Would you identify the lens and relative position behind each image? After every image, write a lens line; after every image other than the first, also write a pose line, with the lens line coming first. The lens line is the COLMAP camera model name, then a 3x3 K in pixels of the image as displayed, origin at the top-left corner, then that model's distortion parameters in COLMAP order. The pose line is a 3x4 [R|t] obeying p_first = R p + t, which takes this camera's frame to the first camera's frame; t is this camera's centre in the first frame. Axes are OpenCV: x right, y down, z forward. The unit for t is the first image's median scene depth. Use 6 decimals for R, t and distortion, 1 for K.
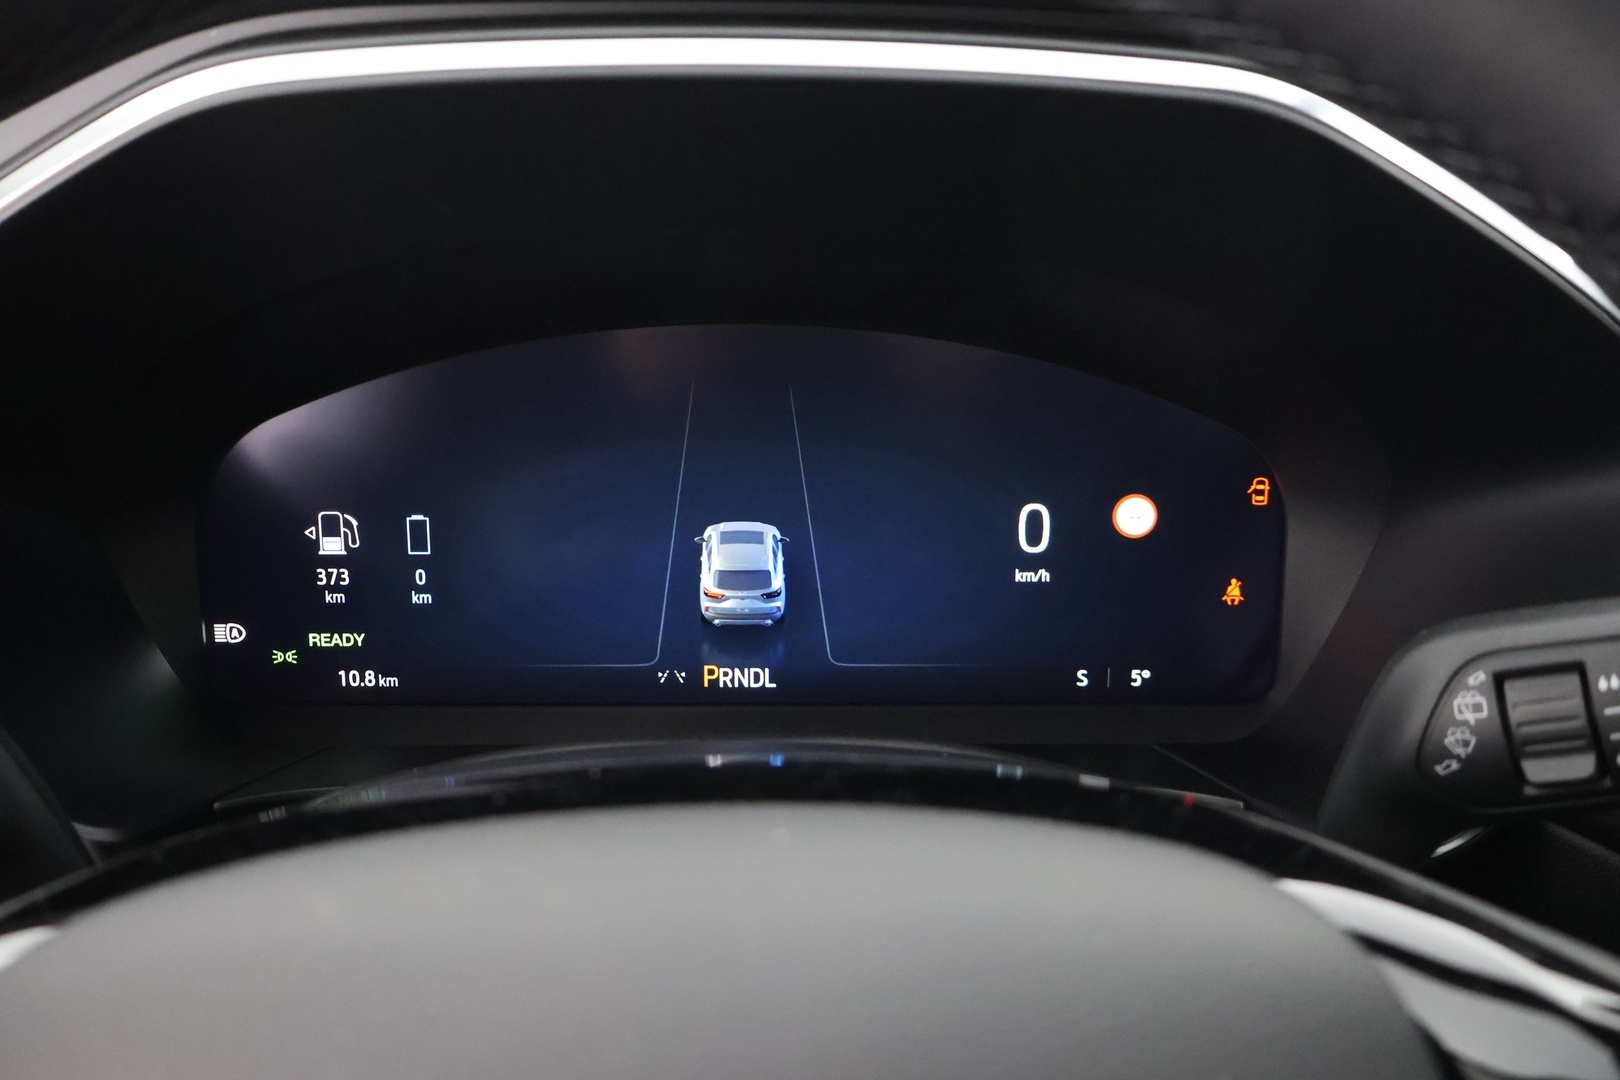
lens RADIAL K [[1522.3, 0, 781.2], [0, 1522.3, 540.7], [0, 0, 1]] dist [0.014785, 0.011724]
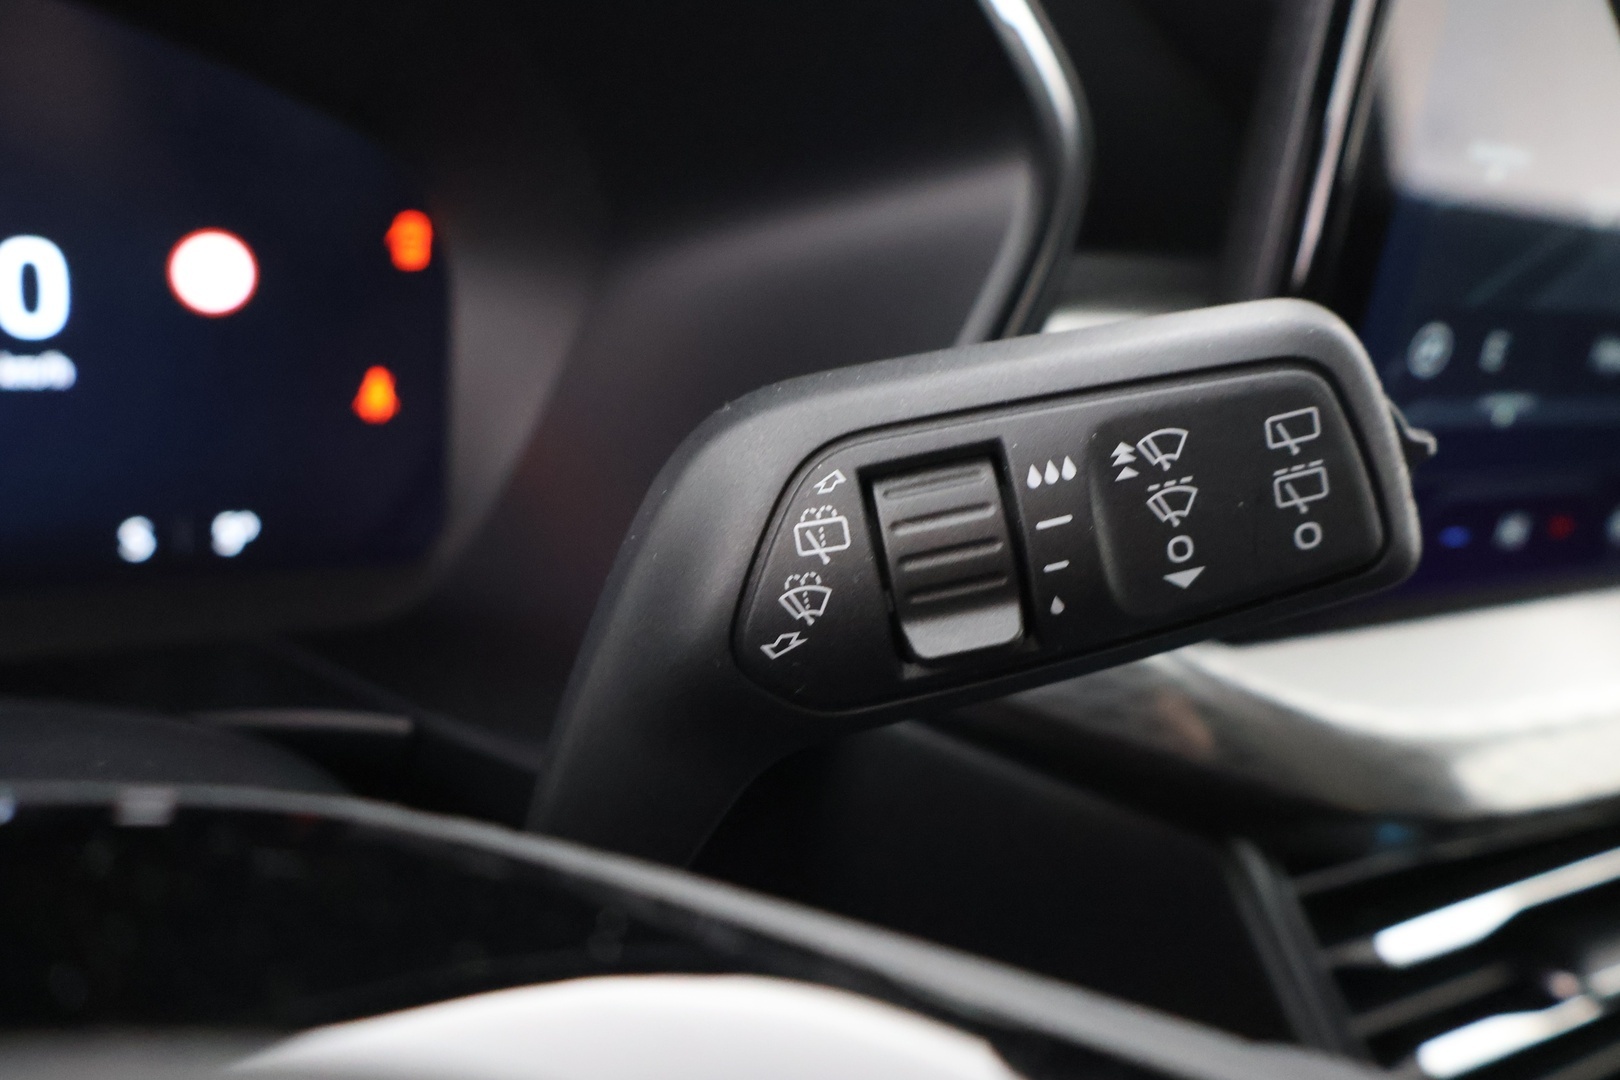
lens RADIAL K [[1522.3, 0, 781.2], [0, 1522.3, 540.7], [0, 0, 1]] dist [0.014785, 0.011724]
pose [[0.849600, -0.060390, 0.523958, 0.150979], [0.015004, 0.995789, 0.090442, 0.061504], [-0.527214, -0.068978, 0.846928, 0.542929]]
